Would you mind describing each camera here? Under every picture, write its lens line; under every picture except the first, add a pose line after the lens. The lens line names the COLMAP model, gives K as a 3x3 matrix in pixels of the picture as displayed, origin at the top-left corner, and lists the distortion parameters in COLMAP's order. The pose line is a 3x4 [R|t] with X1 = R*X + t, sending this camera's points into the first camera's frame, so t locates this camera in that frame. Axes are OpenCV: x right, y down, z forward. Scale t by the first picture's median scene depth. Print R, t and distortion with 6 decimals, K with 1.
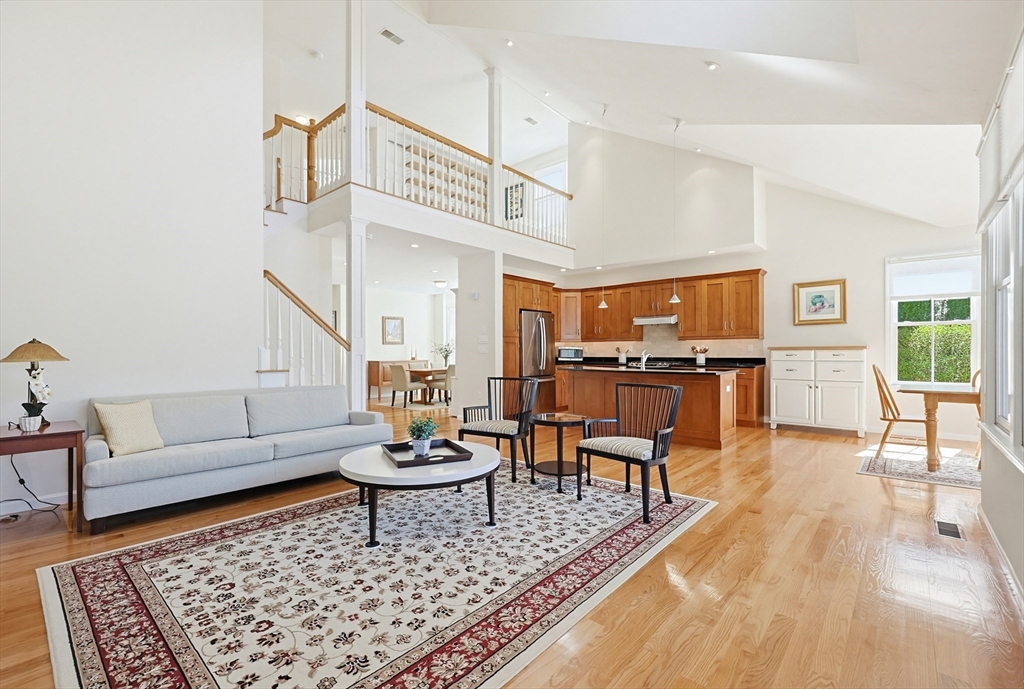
lens RADIAL K [[444.2, 0, 508.0], [0, 444.2, 349.7], [0, 0, 1]] dist [-0.000609, -0.000155]
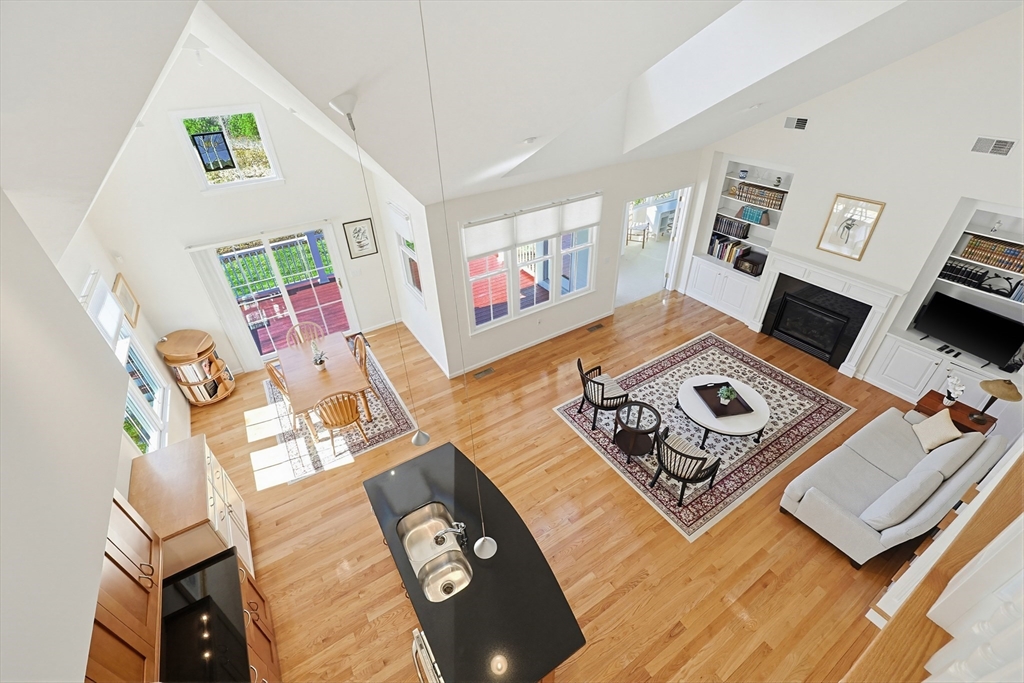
lens RADIAL K [[435.0, 0, 512.8], [0, 435.0, 345.6], [0, 0, 1]] dist [0.002173, 0.000119]
pose [[-0.961282, -0.132255, 0.241756, 0.285253], [0.032133, 0.817520, 0.575003, -1.211811], [-0.273687, 0.560508, -0.781617, 2.992311]]
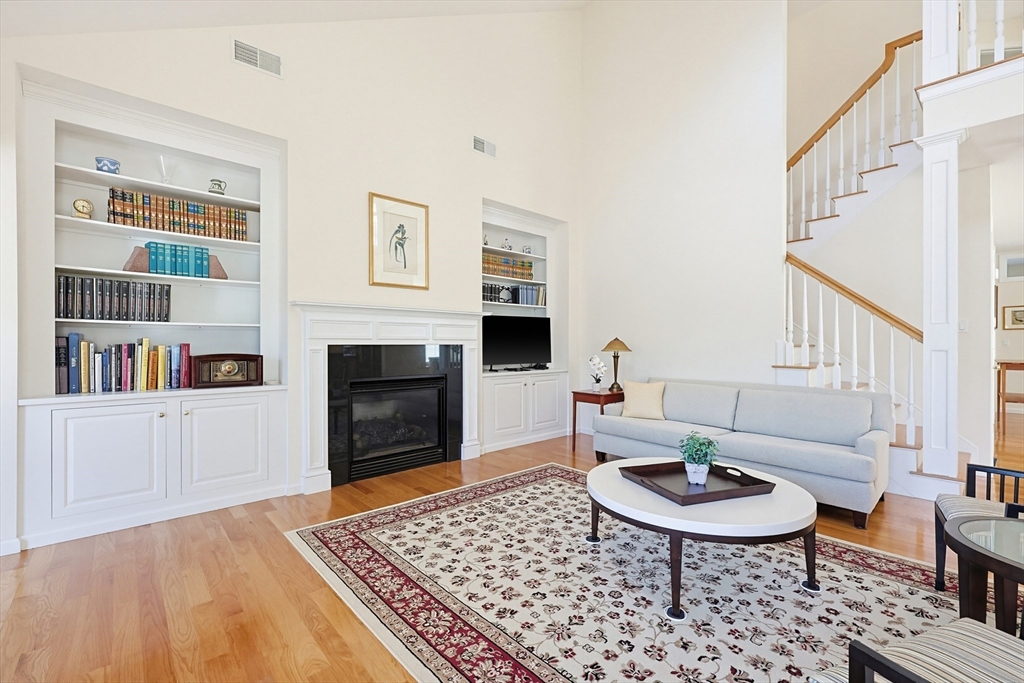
lens RADIAL K [[435.0, 0, 512.8], [0, 435.0, 345.6], [0, 0, 1]] dist [0.002173, 0.000119]
pose [[-0.107300, 0.002772, -0.994223, 0.679448], [0.006134, 0.999979, 0.002126, 0.001391], [0.994208, -0.005871, -0.107314, 0.923475]]
